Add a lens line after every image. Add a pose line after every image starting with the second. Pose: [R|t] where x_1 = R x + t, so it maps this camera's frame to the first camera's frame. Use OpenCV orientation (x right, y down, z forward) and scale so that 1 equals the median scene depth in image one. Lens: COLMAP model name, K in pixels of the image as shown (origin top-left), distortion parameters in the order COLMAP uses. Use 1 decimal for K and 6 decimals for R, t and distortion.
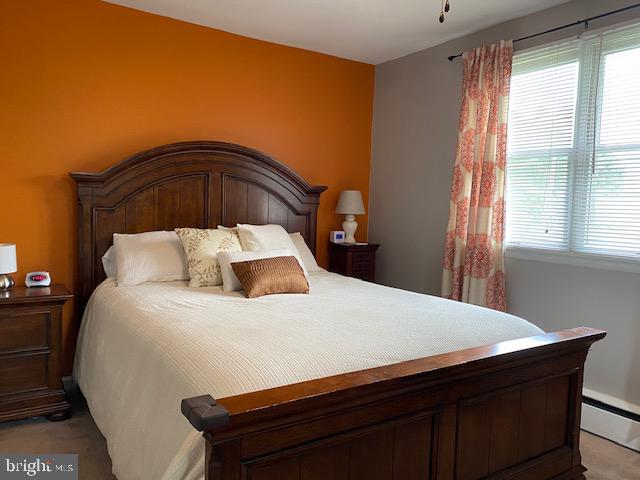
lens RADIAL K [[480.8, 0, 320.0], [0, 480.8, 240.0], [0, 0, 1]] dist [0.004789, -0.049787]
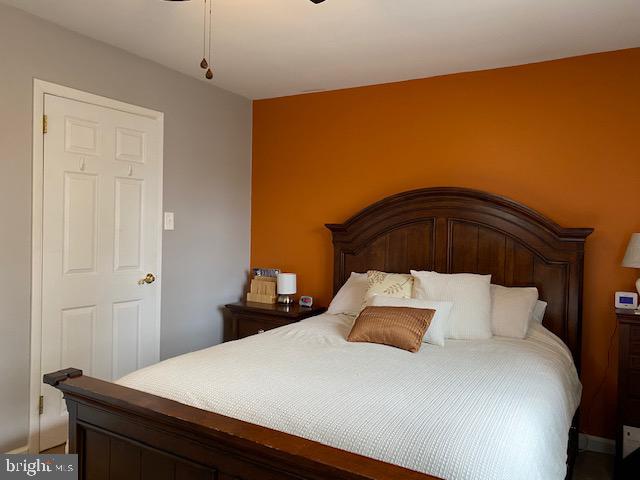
lens RADIAL K [[480.8, 0, 320.0], [0, 480.8, 240.0], [0, 0, 1]] dist [0.004789, -0.049787]
pose [[0.397582, -0.000115, -0.917567, 0.608214], [-0.078456, 0.996334, -0.034120, -0.043326], [0.914206, 0.085554, 0.396115, 0.396093]]
